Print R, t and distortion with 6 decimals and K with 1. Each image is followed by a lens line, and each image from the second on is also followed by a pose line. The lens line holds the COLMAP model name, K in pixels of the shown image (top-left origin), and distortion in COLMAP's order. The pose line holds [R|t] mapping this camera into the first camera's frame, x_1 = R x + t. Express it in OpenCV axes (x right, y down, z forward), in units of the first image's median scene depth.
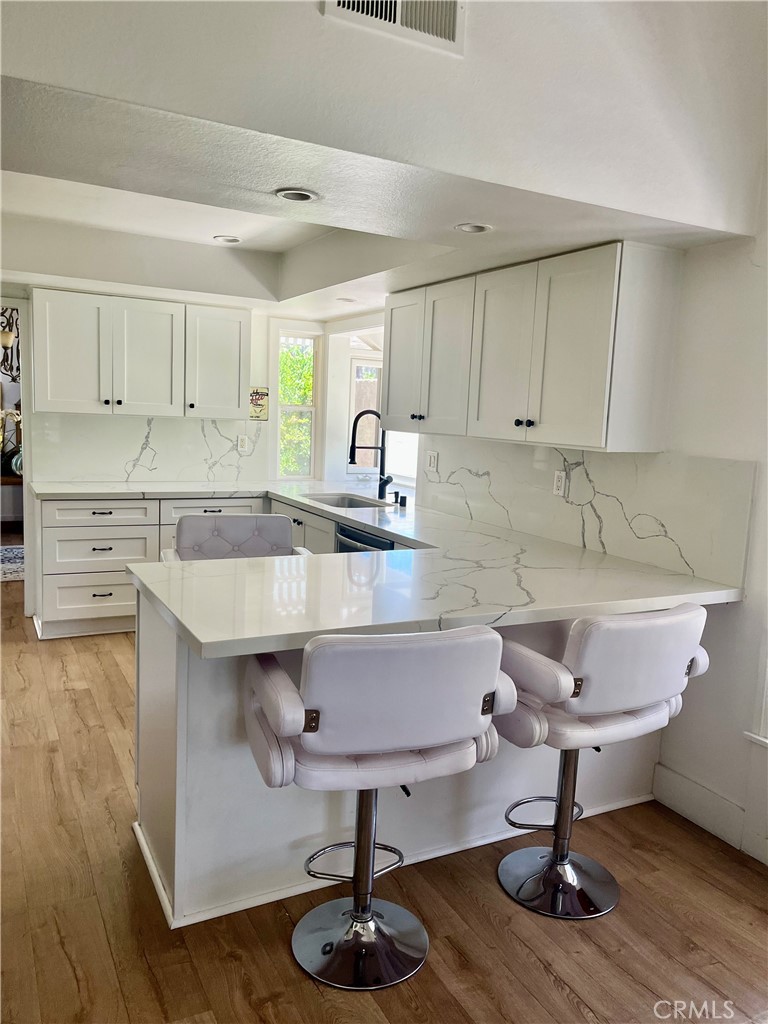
lens RADIAL K [[774.2, 0, 385.0], [0, 774.2, 513.7], [0, 0, 1]] dist [0.072321, -0.098060]
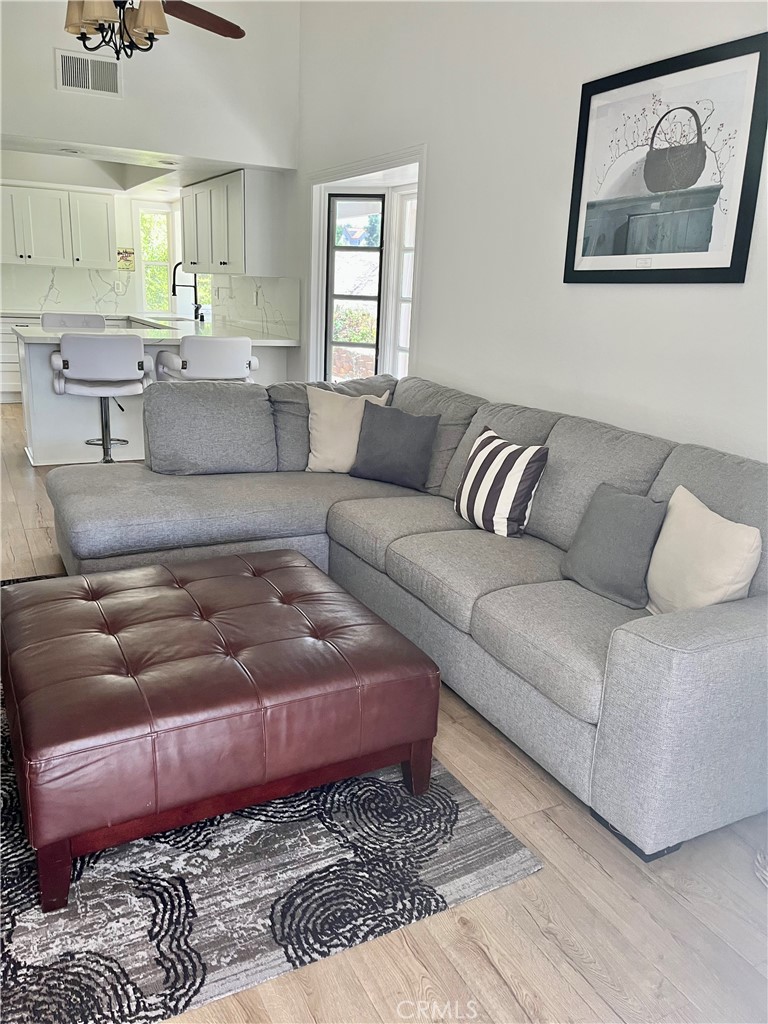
lens RADIAL K [[774.2, 0, 375.7], [0, 774.2, 507.0], [0, 0, 1]] dist [0.072321, -0.098060]
pose [[0.999997, -0.002094, 0.001225, 0.381724], [0.001895, 0.989481, 0.144650, 0.139254], [-0.001515, -0.144647, 0.989482, -0.693285]]
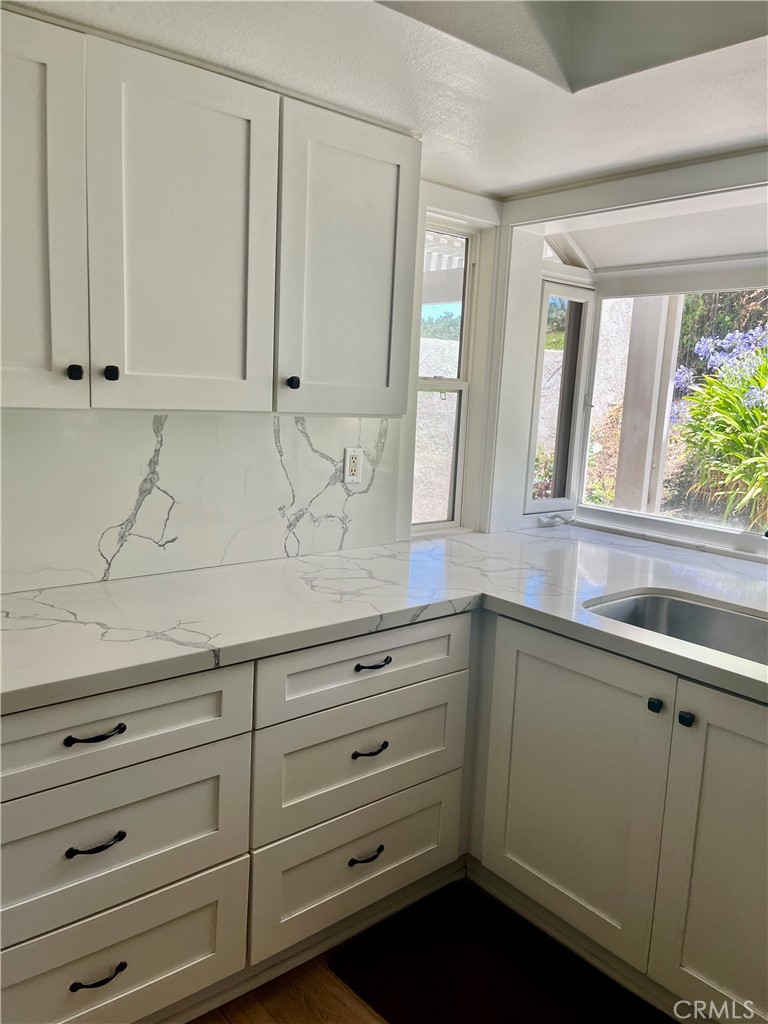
lens RADIAL K [[774.2, 0, 381.2], [0, 774.2, 514.9], [0, 0, 1]] dist [0.072321, -0.098060]
pose [[0.976962, -0.034315, 0.210637, -0.313703], [0.025020, 0.998598, 0.046638, -0.099088], [-0.211942, -0.040293, 0.976451, 0.676928]]
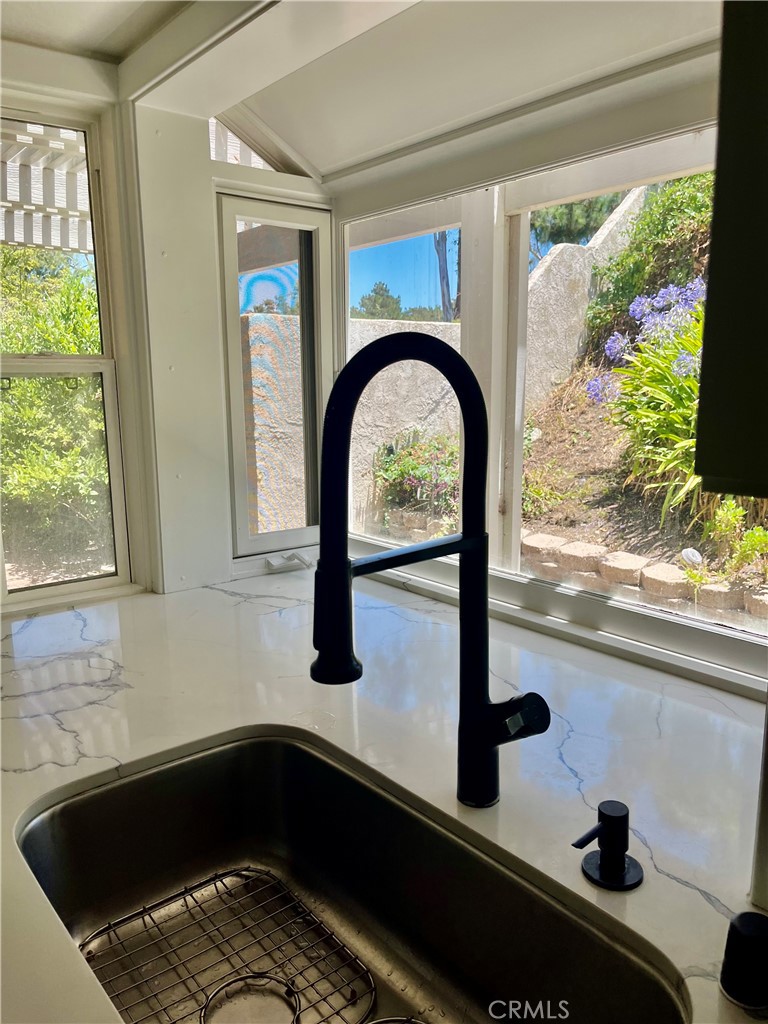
lens RADIAL K [[774.2, 0, 387.2], [0, 774.2, 519.5], [0, 0, 1]] dist [0.072321, -0.098060]
pose [[0.977992, -0.088143, 0.189107, -0.060363], [0.077677, 0.995044, 0.062075, -0.107152], [-0.193642, -0.046020, 0.979992, 0.850081]]
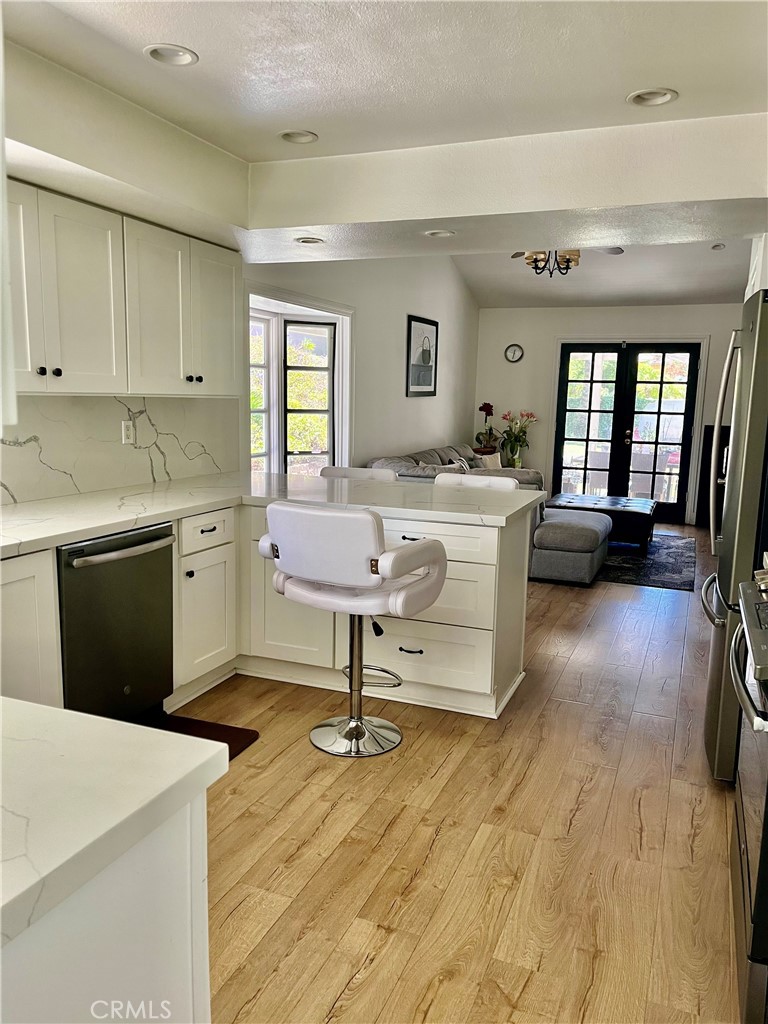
lens RADIAL K [[774.2, 0, 392.2], [0, 774.2, 520.0], [0, 0, 1]] dist [0.072321, -0.098060]
pose [[-0.649598, -0.183460, 0.737811, -0.618751], [0.045550, 0.959314, 0.278642, -0.153765], [-0.758912, 0.214612, -0.614812, 1.048780]]
